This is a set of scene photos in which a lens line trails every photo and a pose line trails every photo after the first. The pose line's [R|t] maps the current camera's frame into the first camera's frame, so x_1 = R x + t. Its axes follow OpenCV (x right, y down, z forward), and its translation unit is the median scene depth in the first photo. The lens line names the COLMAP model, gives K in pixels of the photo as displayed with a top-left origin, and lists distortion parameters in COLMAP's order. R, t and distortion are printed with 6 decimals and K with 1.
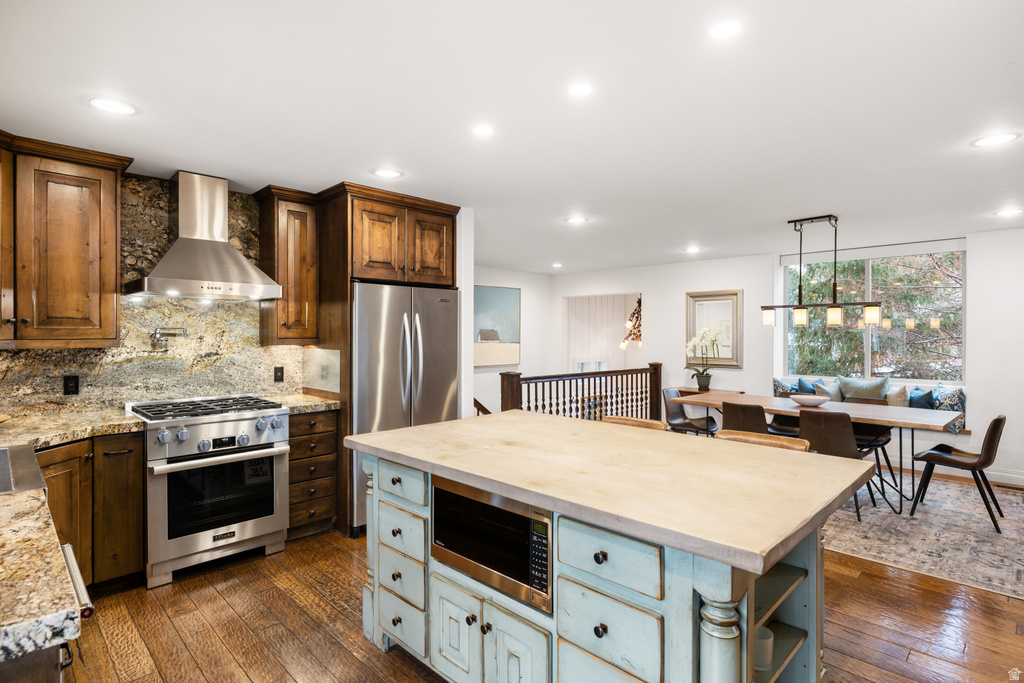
lens RADIAL K [[520.5, 0, 508.3], [0, 520.5, 334.8], [0, 0, 1]] dist [-0.002957, -0.000072]
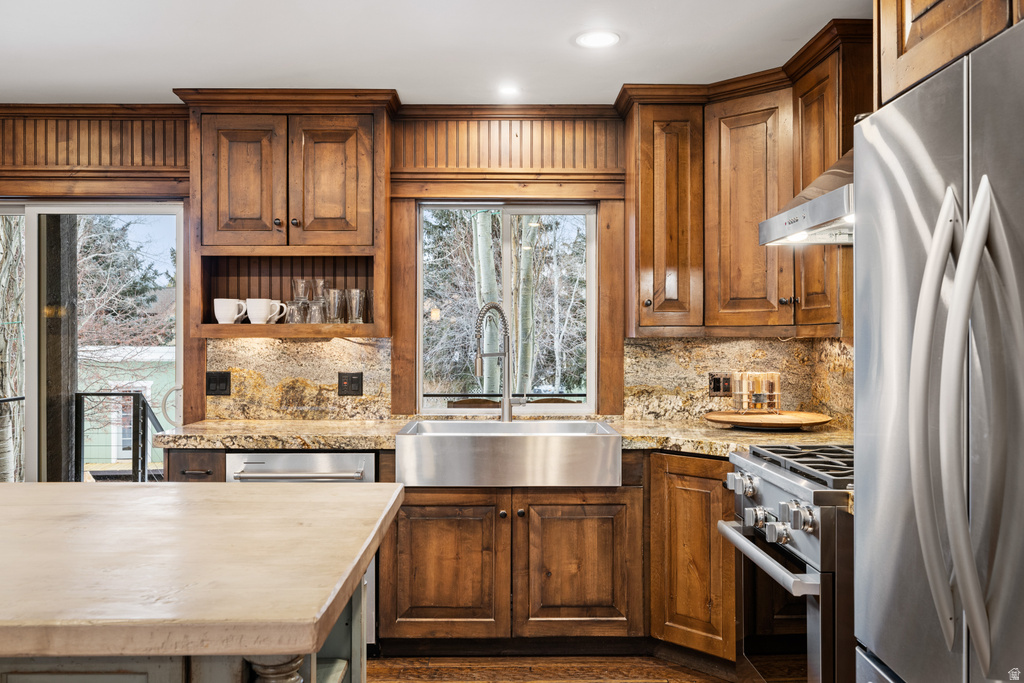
lens RADIAL K [[851.0, 0, 512.0], [0, 851.0, 341.5], [0, 0, 1]] dist [0.000391, 0.004065]
pose [[-0.693062, 0.000938, -0.720878, 0.205140], [-0.003275, 0.999985, 0.004450, 0.022480], [0.720871, 0.005445, -0.693048, 1.227685]]
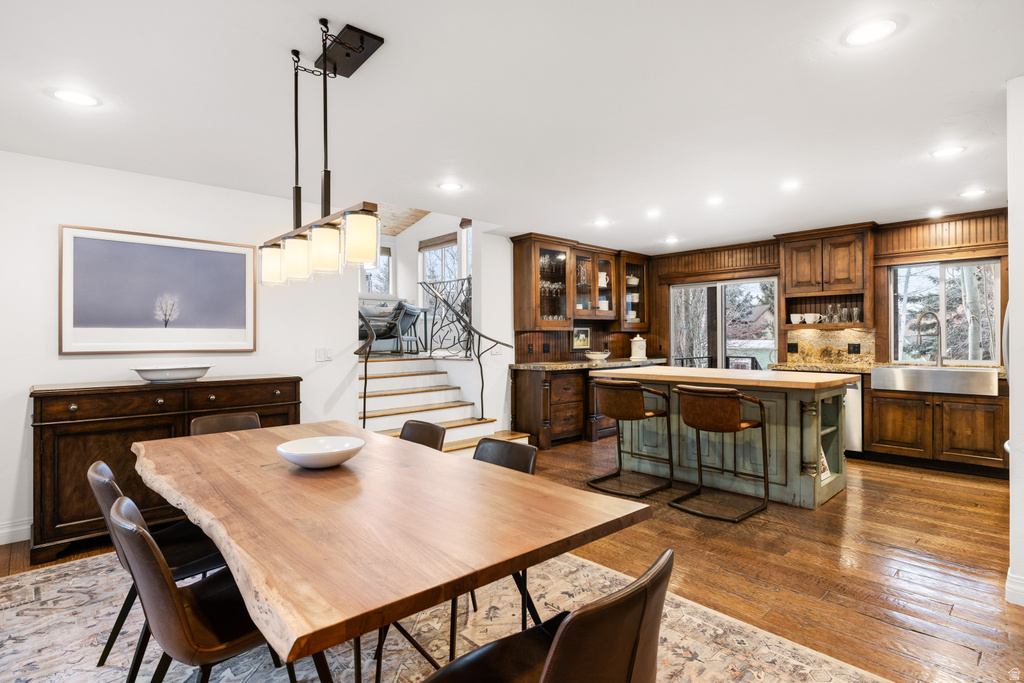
lens RADIAL K [[520.5, 0, 508.3], [0, 520.5, 334.8], [0, 0, 1]] dist [-0.002957, -0.000072]
pose [[-0.999652, 0.003623, 0.026131, 0.567160], [0.003527, 0.999987, -0.003711, 0.044703], [-0.026144, -0.003617, -0.999652, 1.930169]]
